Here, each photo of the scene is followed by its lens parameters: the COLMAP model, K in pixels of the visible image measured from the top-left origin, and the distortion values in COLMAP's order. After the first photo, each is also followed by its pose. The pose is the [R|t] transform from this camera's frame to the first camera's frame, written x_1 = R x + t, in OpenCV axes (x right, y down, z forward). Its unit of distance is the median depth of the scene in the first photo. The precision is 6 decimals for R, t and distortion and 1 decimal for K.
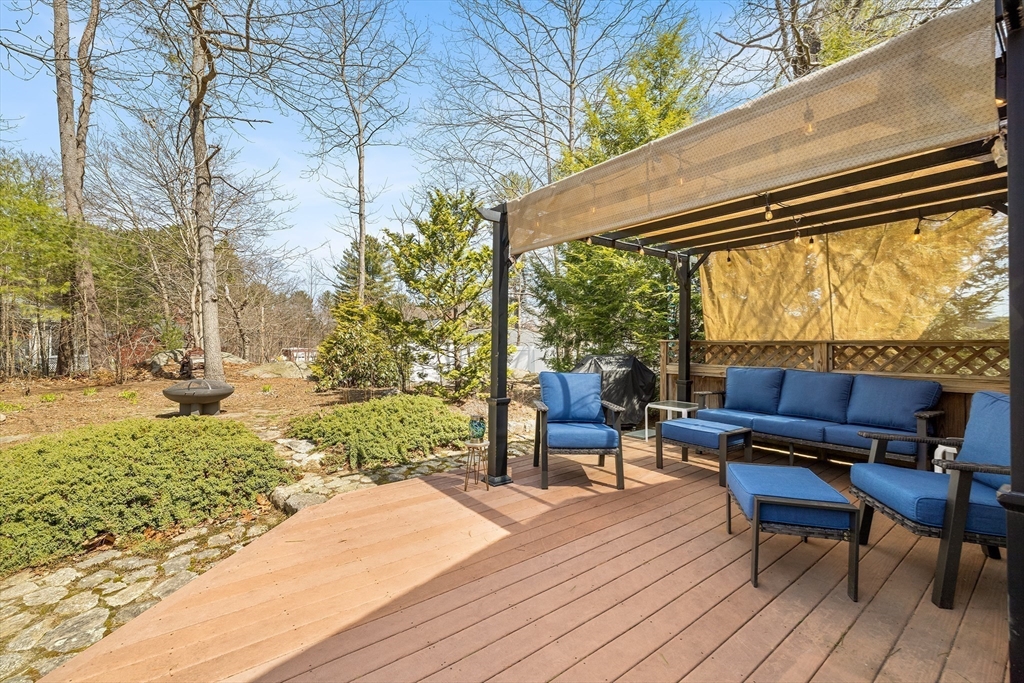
lens RADIAL K [[433.9, 0, 508.2], [0, 433.9, 335.4], [0, 0, 1]] dist [0.002529, -0.000388]
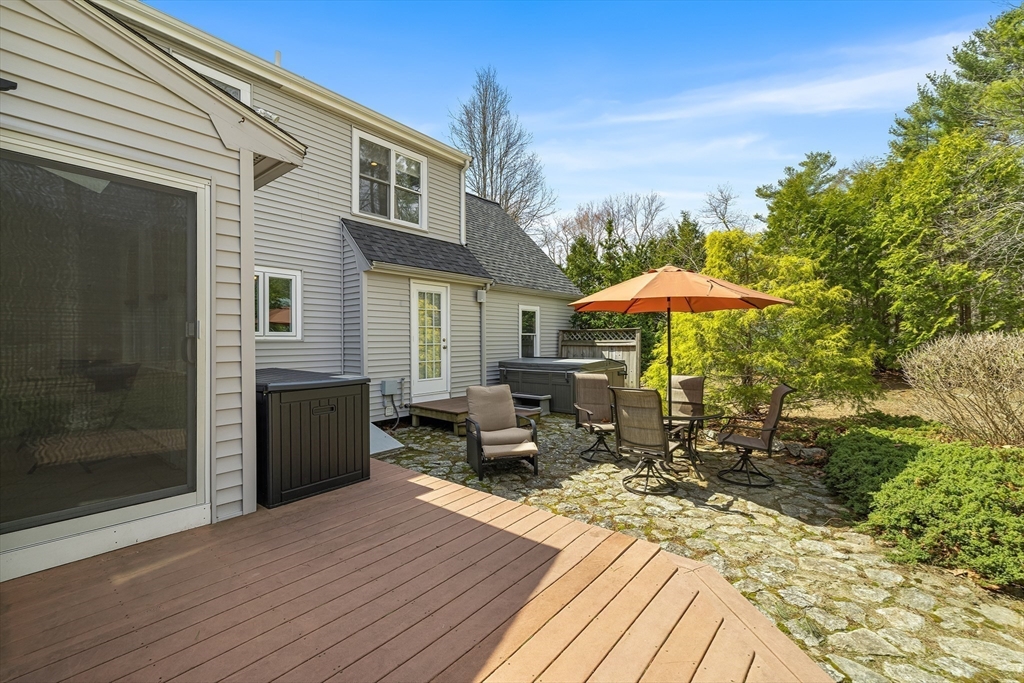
lens RADIAL K [[433.9, 0, 514.1], [0, 433.9, 340.5], [0, 0, 1]] dist [0.002529, -0.000388]
pose [[-0.974307, -0.000896, -0.225221, -0.059805], [0.002776, 0.999868, -0.015984, 0.020767], [0.225206, -0.016198, -0.974177, 0.920649]]
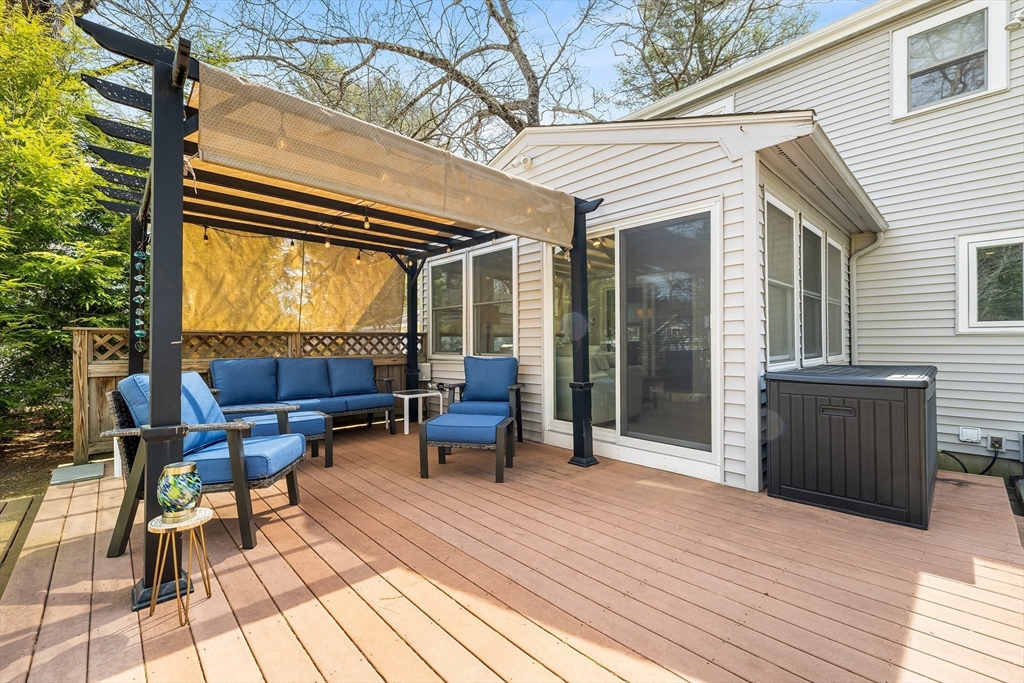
lens RADIAL K [[433.9, 0, 506.1], [0, 433.9, 341.2], [0, 0, 1]] dist [0.002529, -0.000388]
pose [[-0.087458, 0.002188, 0.996166, -0.538542], [-0.013096, 0.999909, -0.003346, 0.037794], [-0.996082, -0.013339, -0.087421, 0.610706]]
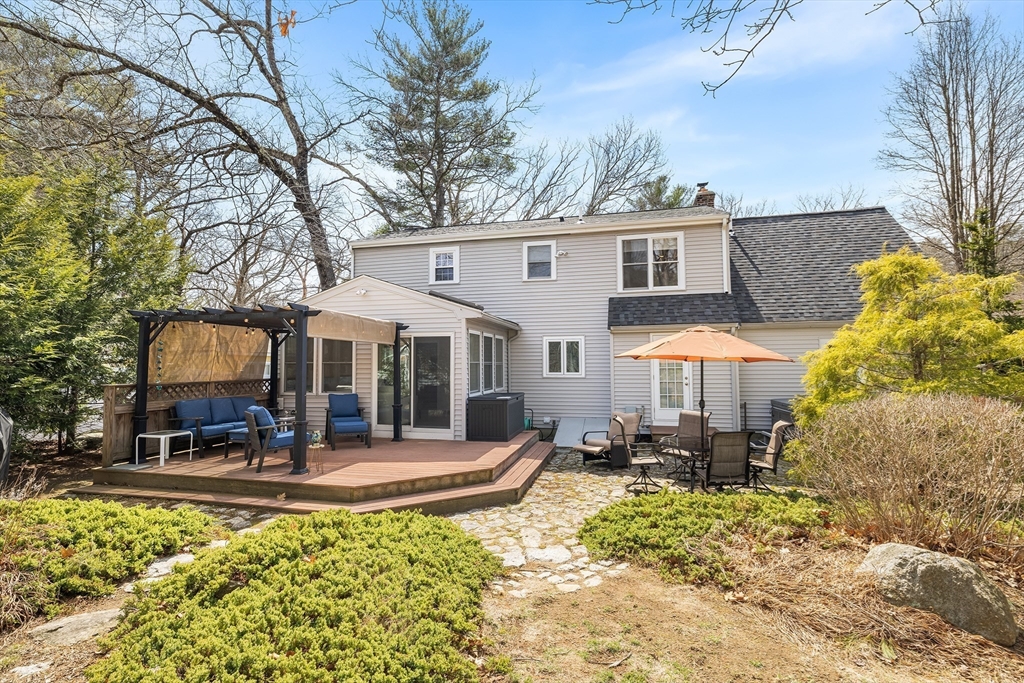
lens RADIAL K [[488.8, 0, 506.5], [0, 488.8, 340.2], [0, 0, 1]] dist [-0.003340, 0.000369]
pose [[-0.617134, 0.039588, 0.785862, -1.873845], [-0.010415, 0.998235, -0.058465, -0.060668], [-0.786789, -0.044265, -0.615632, 1.459431]]
